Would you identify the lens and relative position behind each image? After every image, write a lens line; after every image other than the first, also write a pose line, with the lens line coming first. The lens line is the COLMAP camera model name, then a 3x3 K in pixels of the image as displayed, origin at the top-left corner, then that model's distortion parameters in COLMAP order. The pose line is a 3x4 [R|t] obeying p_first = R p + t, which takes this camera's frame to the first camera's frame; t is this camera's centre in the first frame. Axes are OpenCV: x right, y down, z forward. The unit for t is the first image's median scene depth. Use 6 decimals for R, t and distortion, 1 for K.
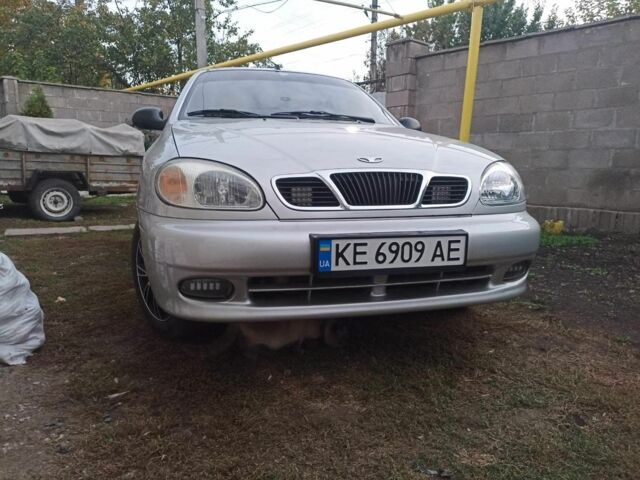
lens RADIAL K [[474.3, 0, 322.1], [0, 474.3, 236.2], [0, 0, 1]] dist [0.036990, -0.030107]
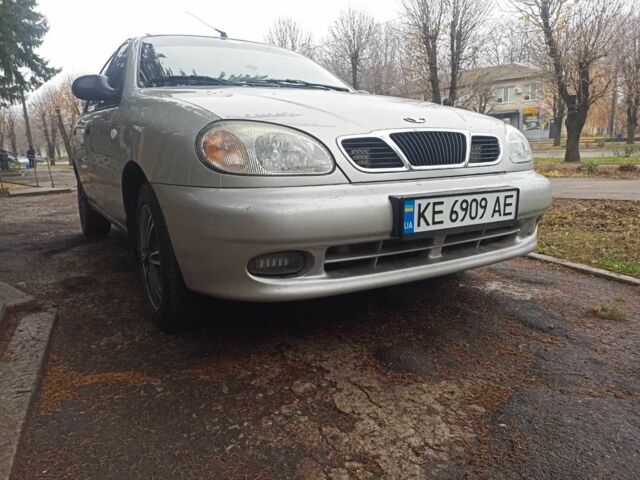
lens RADIAL K [[474.3, 0, 322.7], [0, 474.3, 241.0], [0, 0, 1]] dist [0.036990, -0.030107]
pose [[0.961117, -0.082322, 0.263587, -0.362324], [0.073289, 0.996342, 0.043940, 0.030113], [-0.266240, -0.022913, 0.963634, 0.103929]]
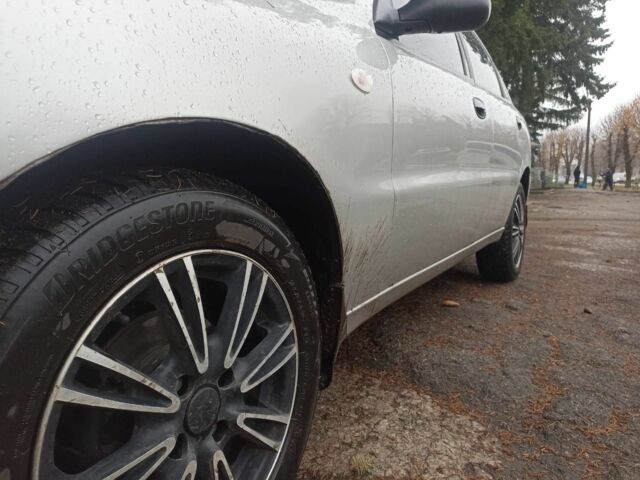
lens RADIAL K [[474.3, 0, 319.9], [0, 474.3, 238.8], [0, 0, 1]] dist [0.036990, -0.030107]
pose [[0.688300, 0.094567, -0.719235, 0.768864], [-0.114142, 0.993235, 0.021361, -0.099516], [0.716390, 0.067392, 0.694438, 1.333566]]
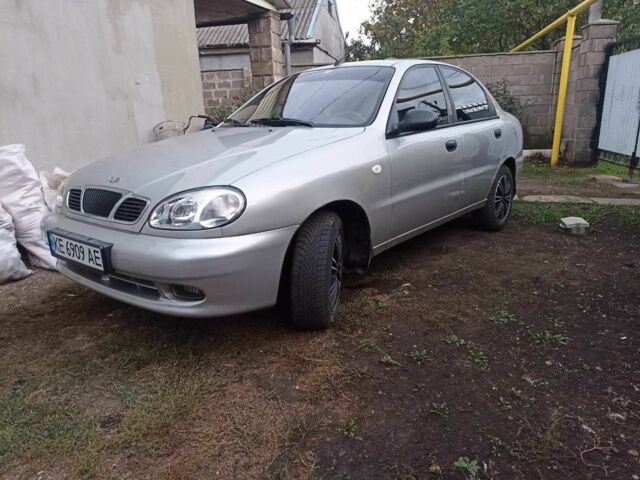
lens RADIAL K [[474.3, 0, 322.7], [0, 474.3, 236.8], [0, 0, 1]] dist [0.036990, -0.030107]
pose [[0.582822, 0.179328, -0.792565, 1.546039], [-0.095443, 0.983701, 0.152390, -0.265110], [0.806975, -0.013172, 0.590439, 0.682918]]
